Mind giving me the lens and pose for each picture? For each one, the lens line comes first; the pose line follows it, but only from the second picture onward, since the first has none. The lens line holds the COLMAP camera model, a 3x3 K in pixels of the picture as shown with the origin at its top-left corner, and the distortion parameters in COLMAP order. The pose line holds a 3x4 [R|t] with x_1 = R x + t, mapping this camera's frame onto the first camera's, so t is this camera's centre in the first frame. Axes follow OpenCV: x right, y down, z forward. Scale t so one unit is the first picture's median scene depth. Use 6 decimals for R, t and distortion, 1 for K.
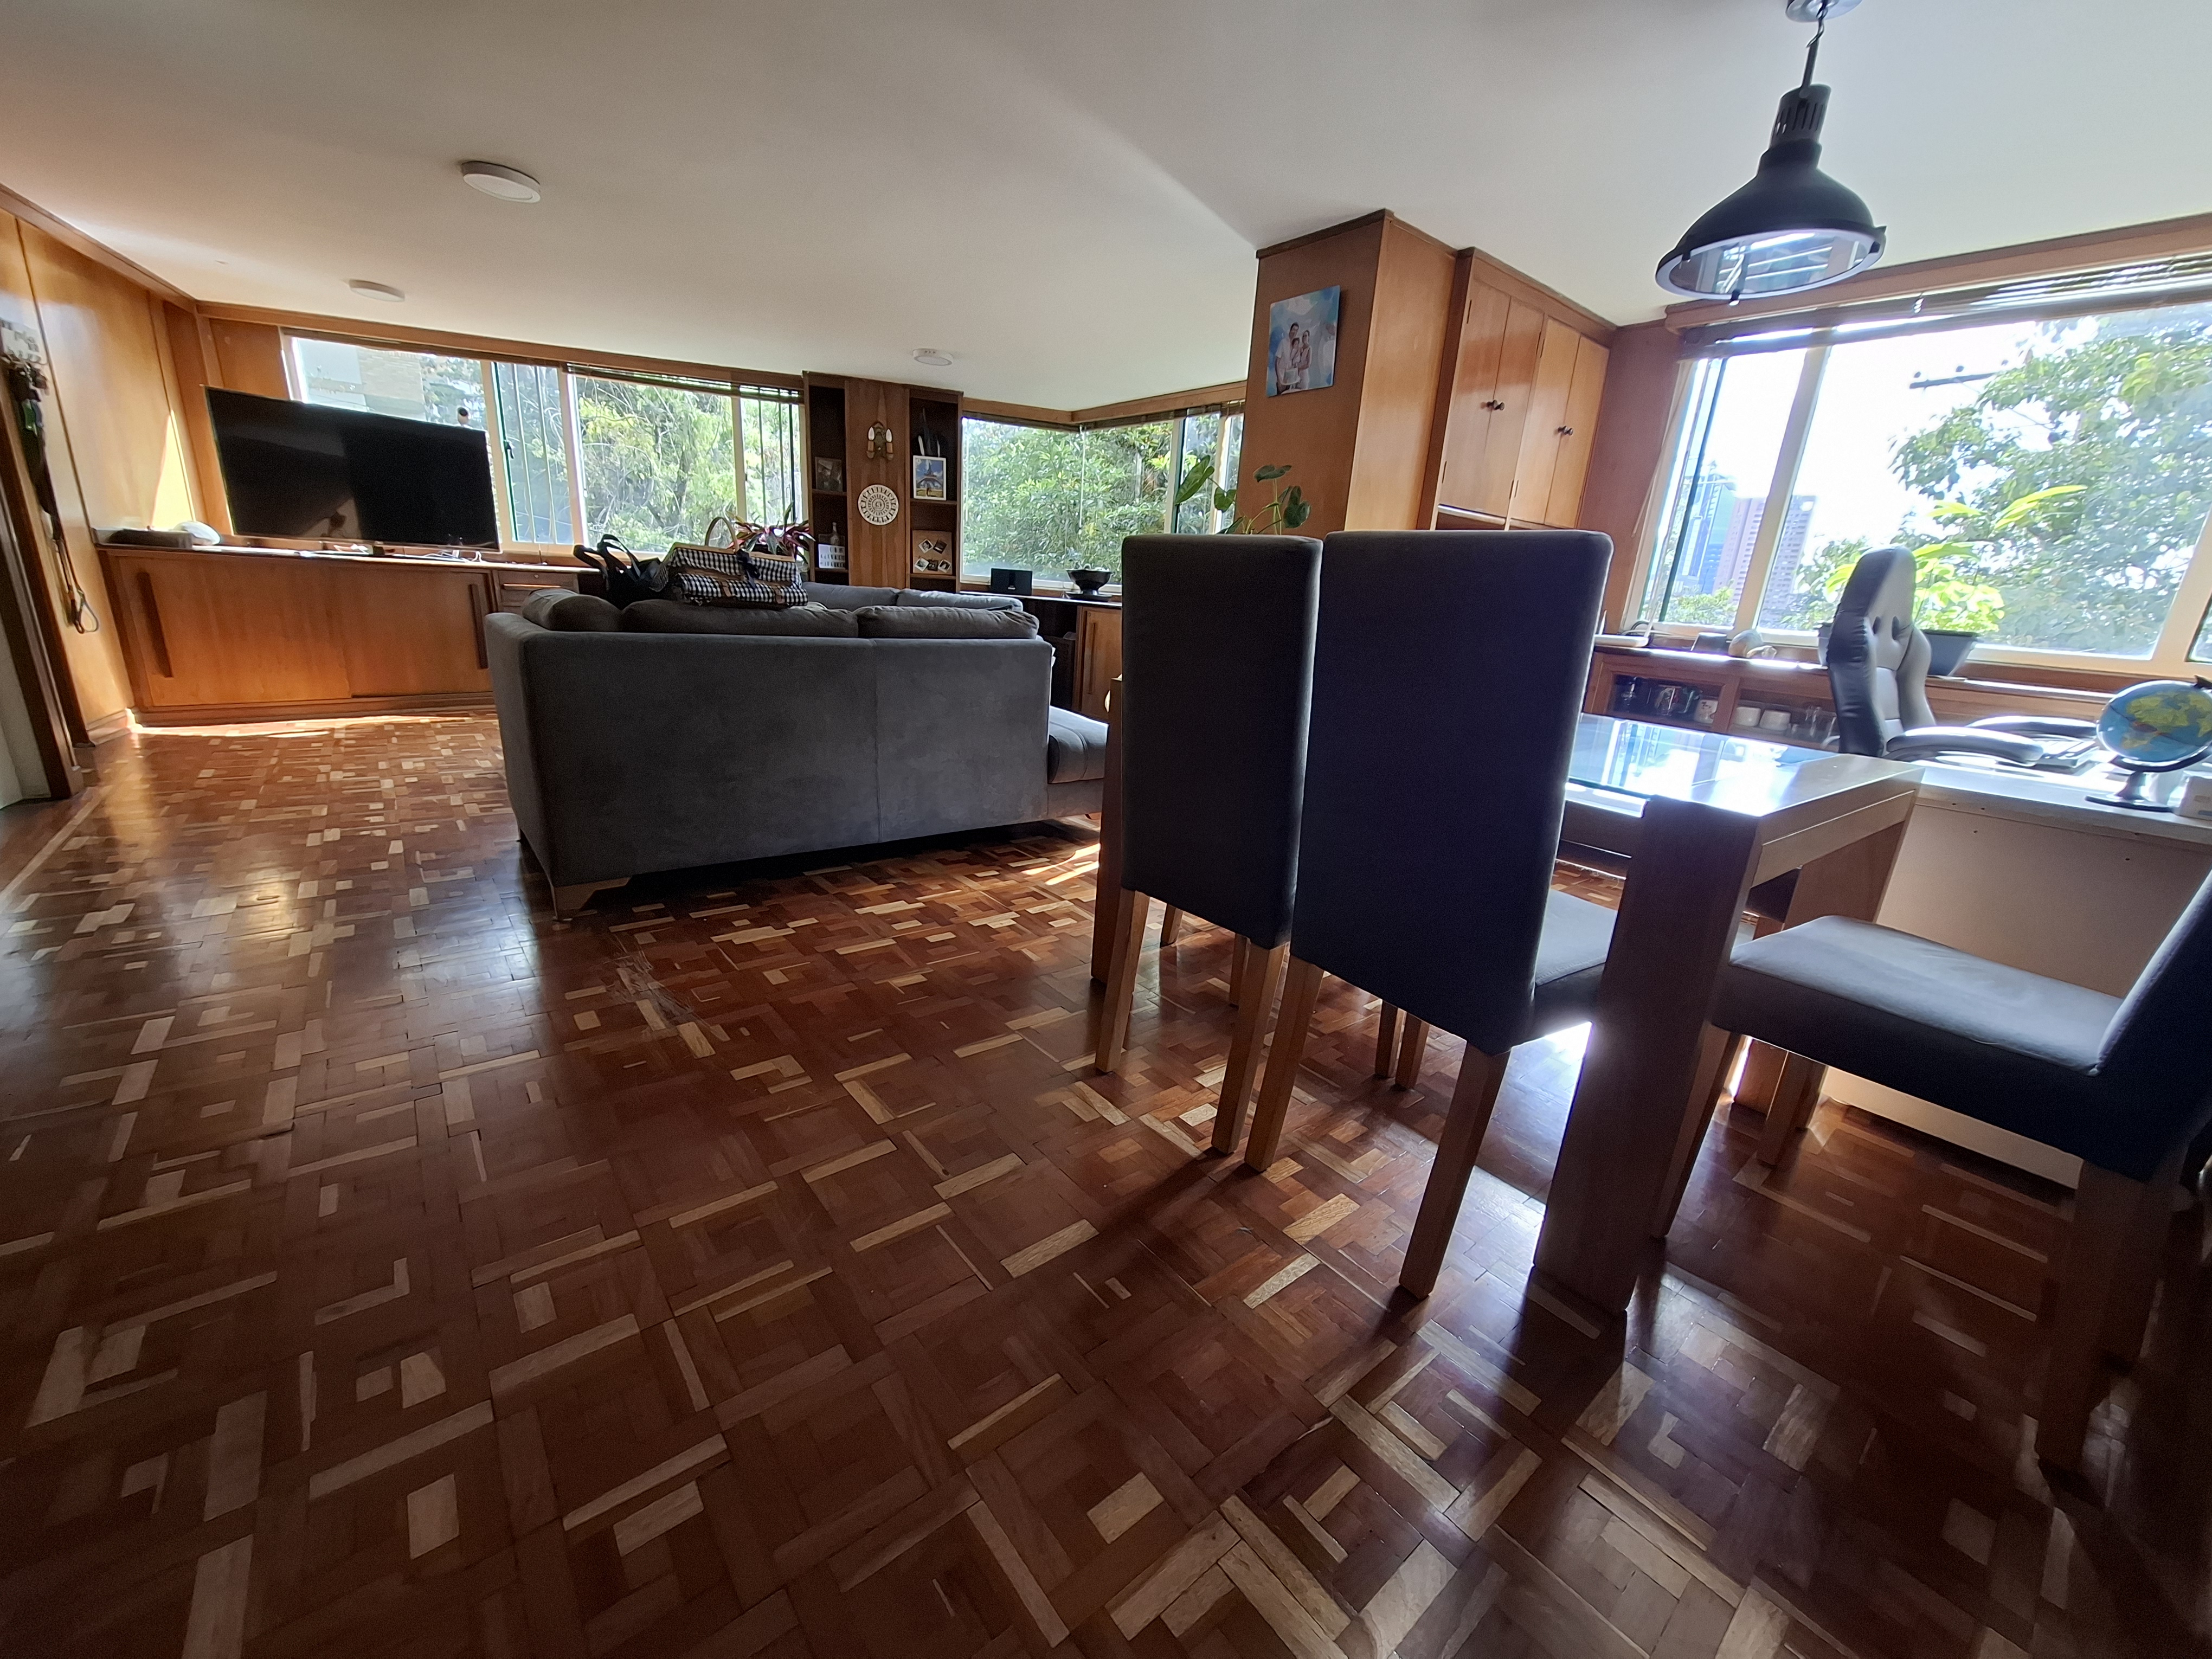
lens RADIAL K [[872.1, 0, 1106.0], [0, 872.1, 829.5], [0, 0, 1]] dist [0.017178, -0.006141]
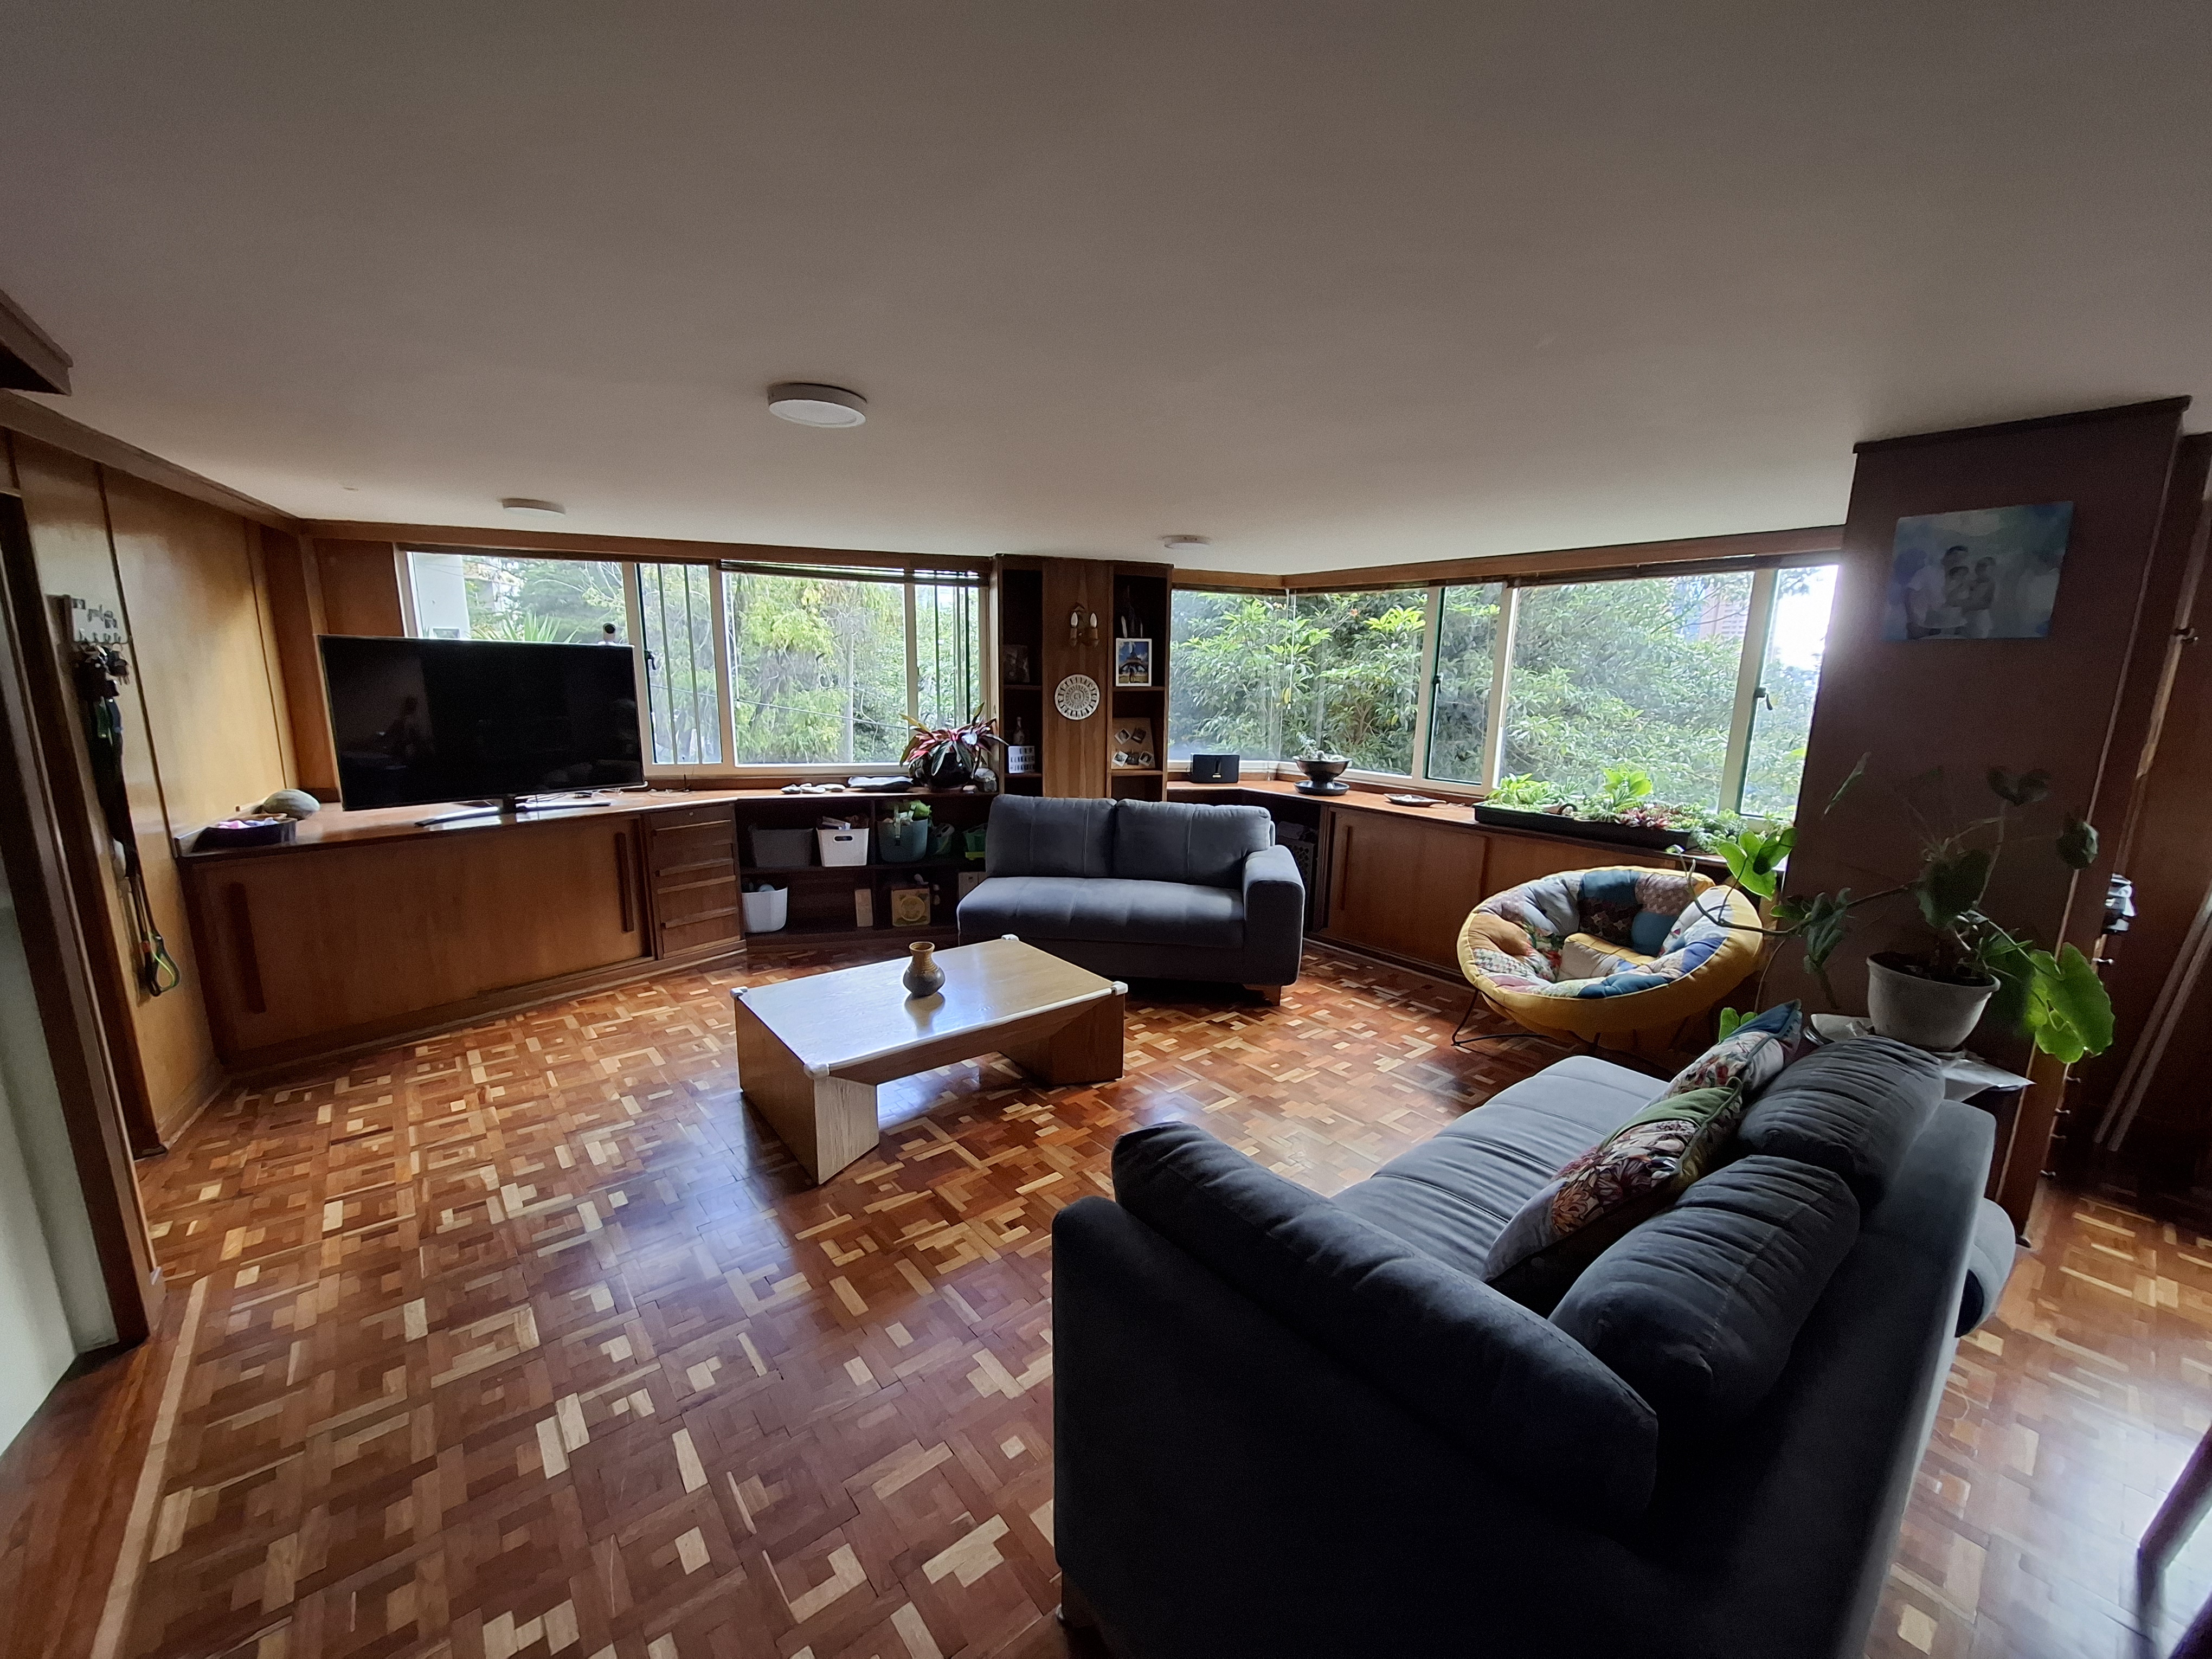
lens RADIAL K [[868.4, 0, 1116.6], [0, 868.4, 837.2], [0, 0, 1]] dist [-0.002378, -0.000251]
pose [[0.998857, -0.046759, 0.009927, -0.251179], [0.047426, 0.995385, -0.083428, -0.174344], [-0.005981, 0.083804, 0.996464, 0.184247]]
